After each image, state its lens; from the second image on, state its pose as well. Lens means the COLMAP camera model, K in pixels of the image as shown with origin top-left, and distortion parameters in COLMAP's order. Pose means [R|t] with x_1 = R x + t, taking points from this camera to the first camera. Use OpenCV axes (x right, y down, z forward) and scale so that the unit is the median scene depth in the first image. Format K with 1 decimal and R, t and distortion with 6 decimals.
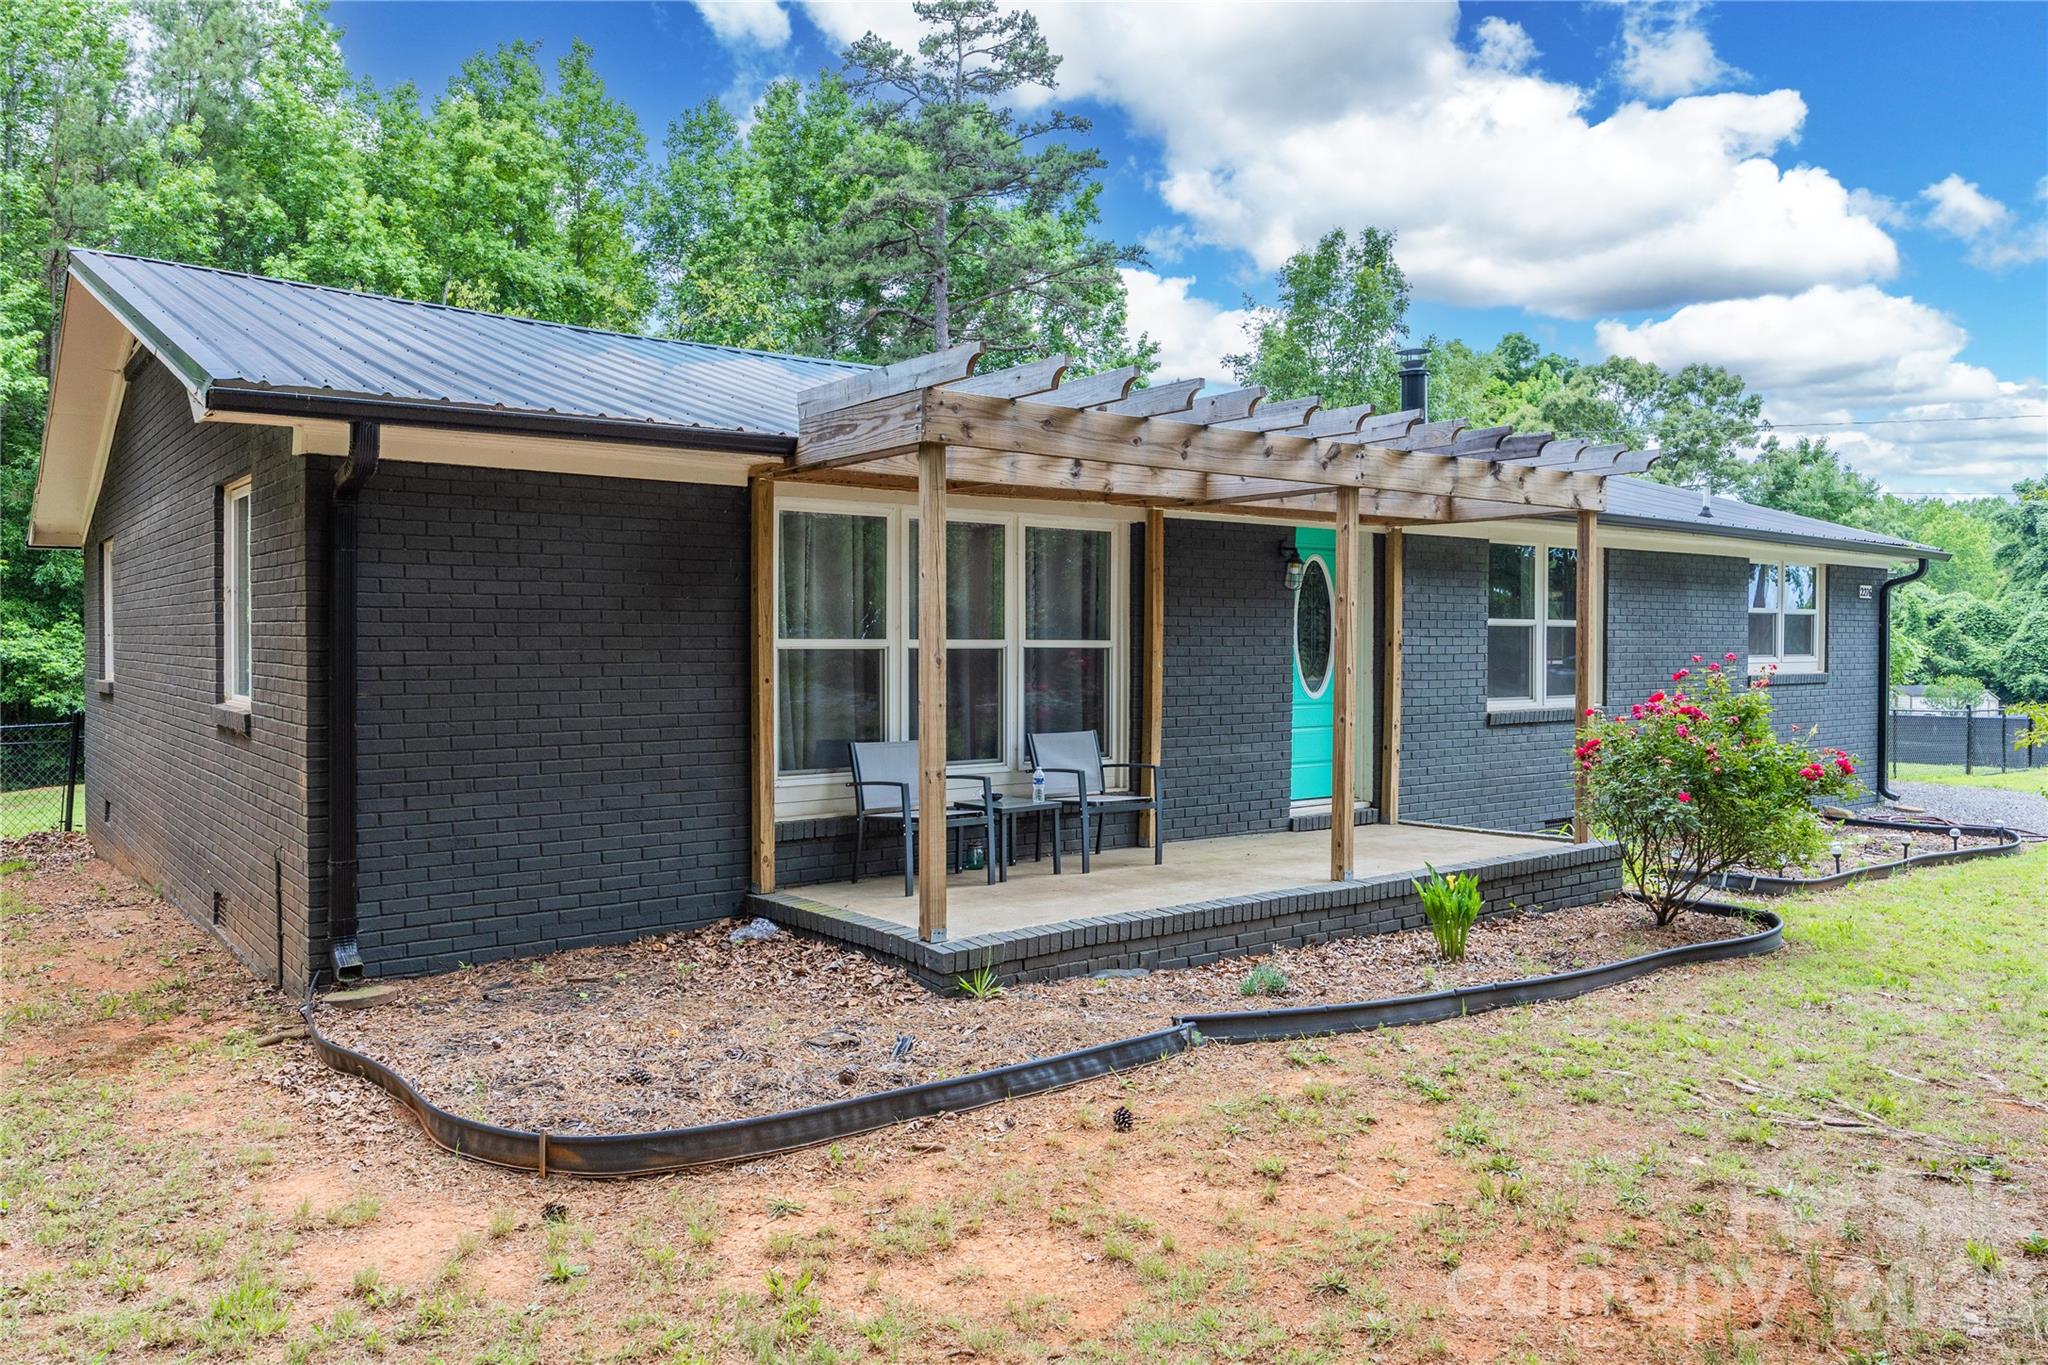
lens RADIAL K [[1517.3, 0, 912.0], [0, 1517.3, 652.3], [0, 0, 1]] dist [-0.003243, -0.005964]
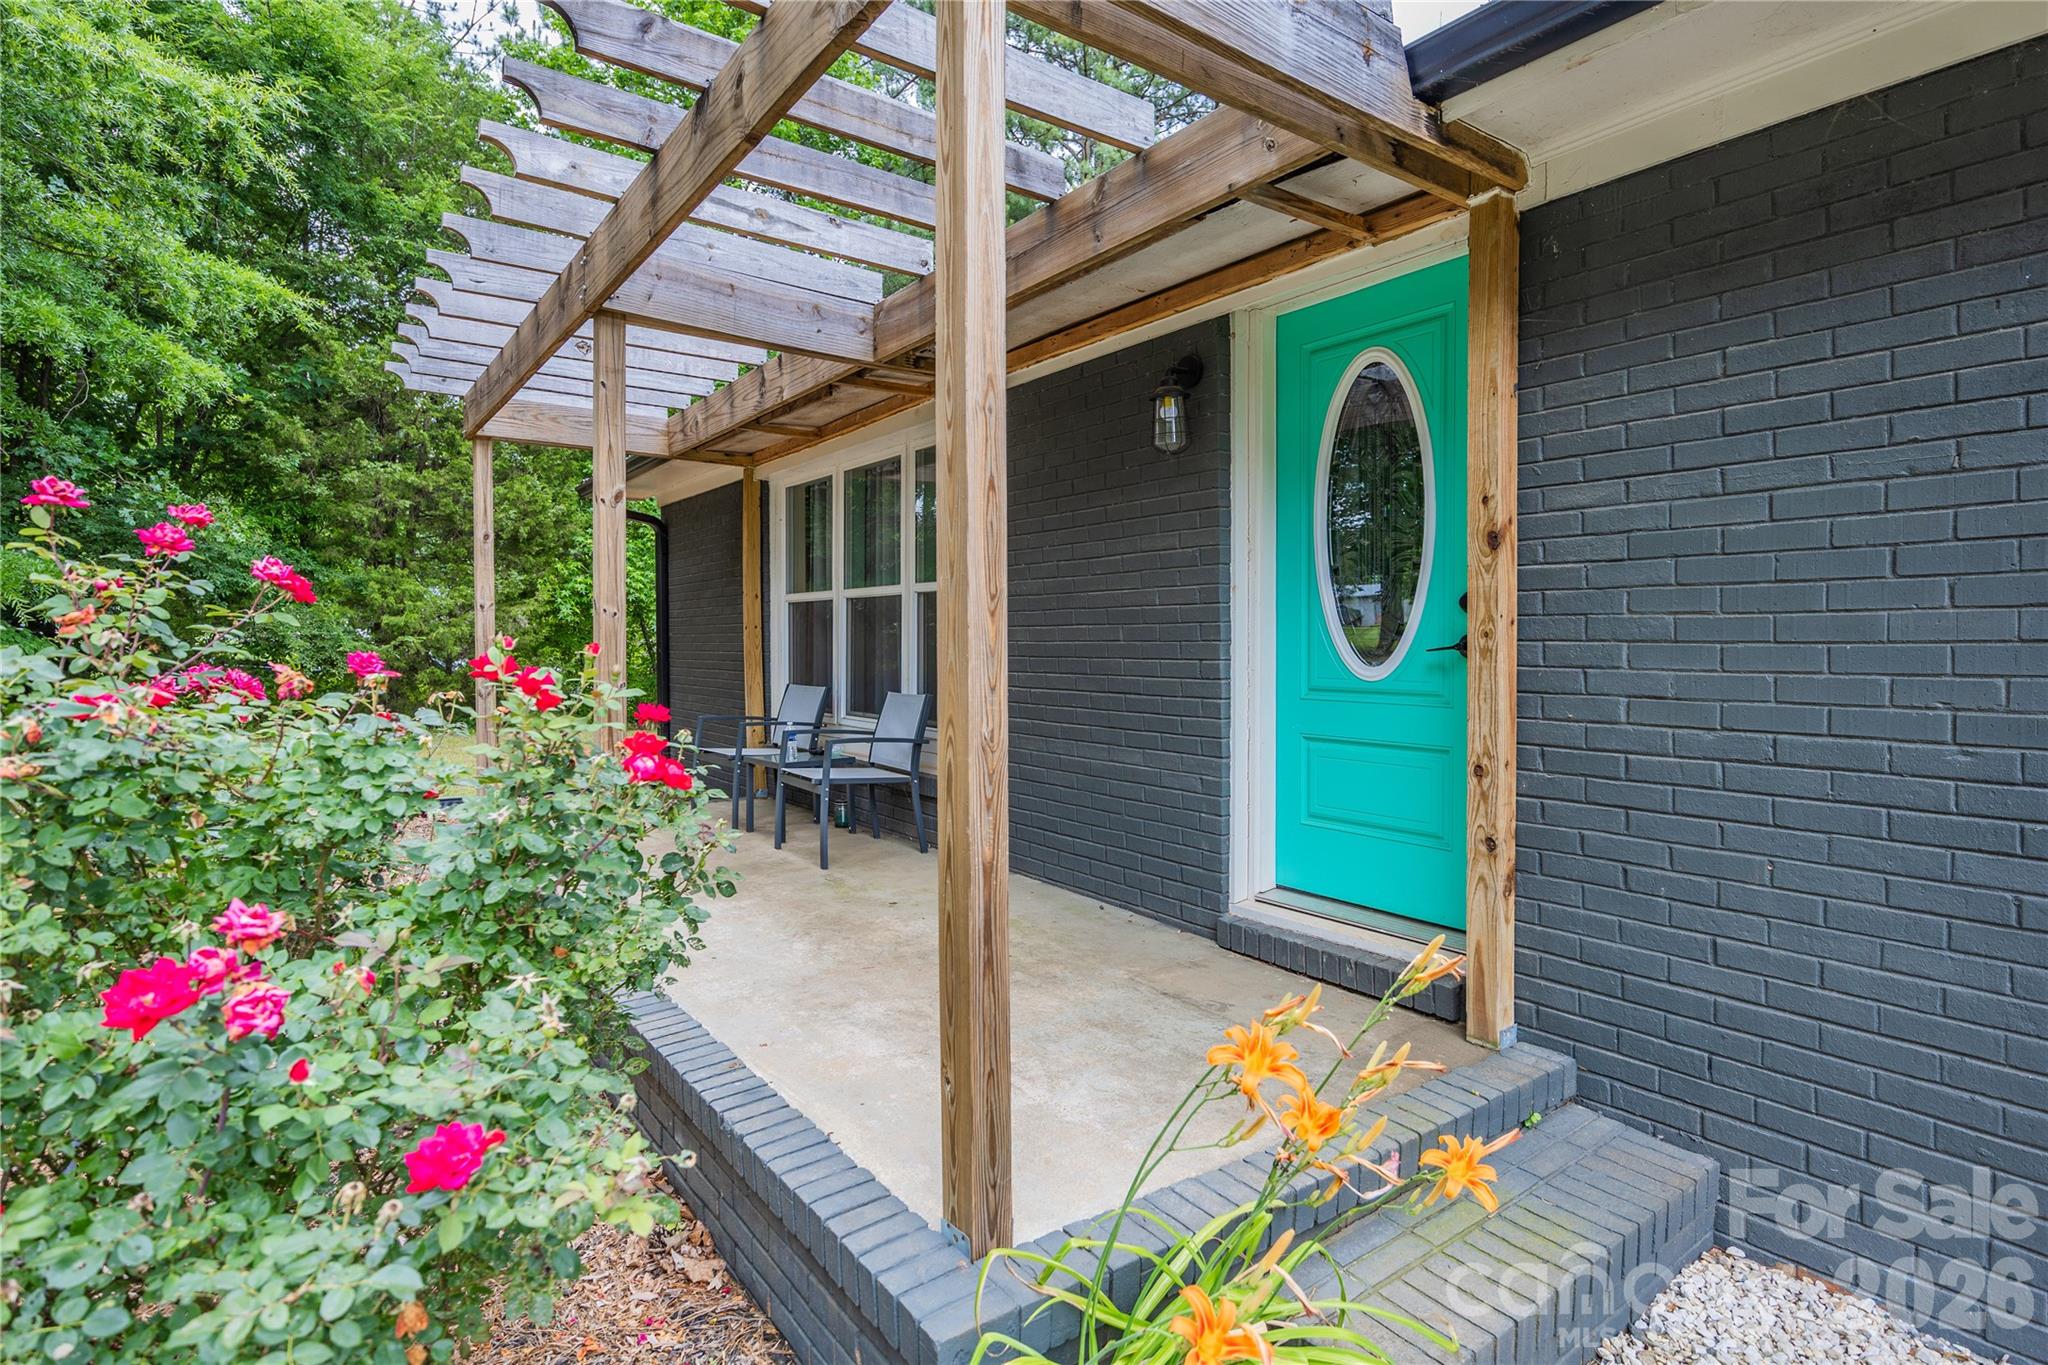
lens RADIAL K [[1038.6, 0, 1034.7], [0, 1038.6, 640.1], [0, 0, 1]] dist [-0.003397, -0.000612]
pose [[-0.012642, 0.000939, -0.999920, 0.504621], [-0.003751, 0.999992, 0.000986, 0.016729], [0.999913, 0.003763, -0.012638, 0.808235]]
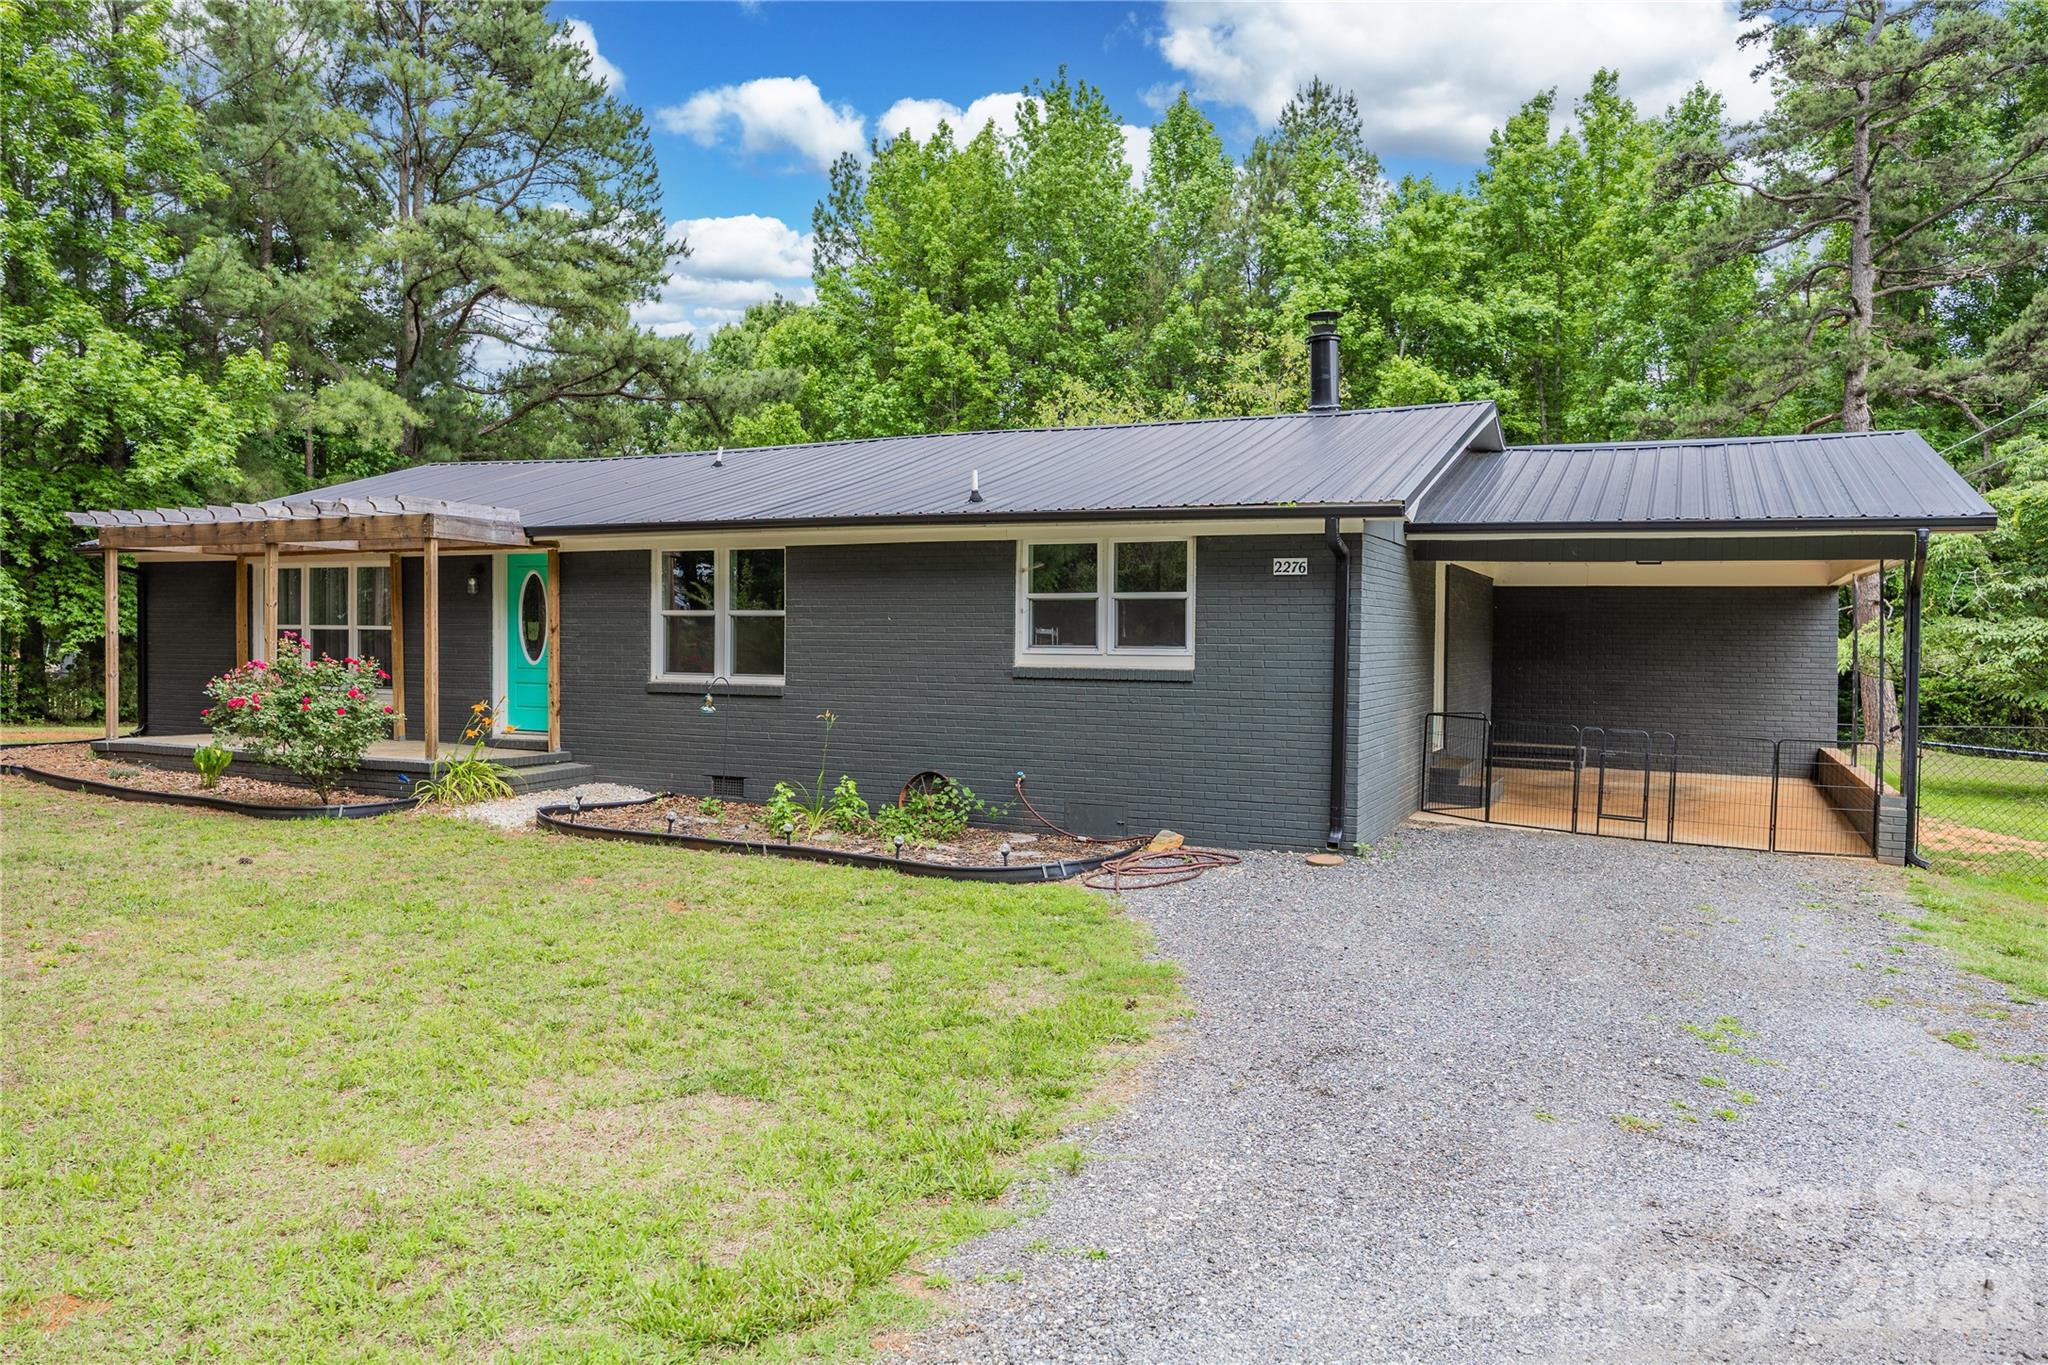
lens RADIAL K [[1346.0, 0, 1034.1], [0, 1346.0, 681.1], [0, 0, 1]] dist [-0.015634, 0.001896]
pose [[0.461971, 0.032167, -0.886312, 1.506769], [-0.015501, 0.999482, 0.028195, 0.000669], [0.886760, 0.000713, 0.462230, 0.732762]]
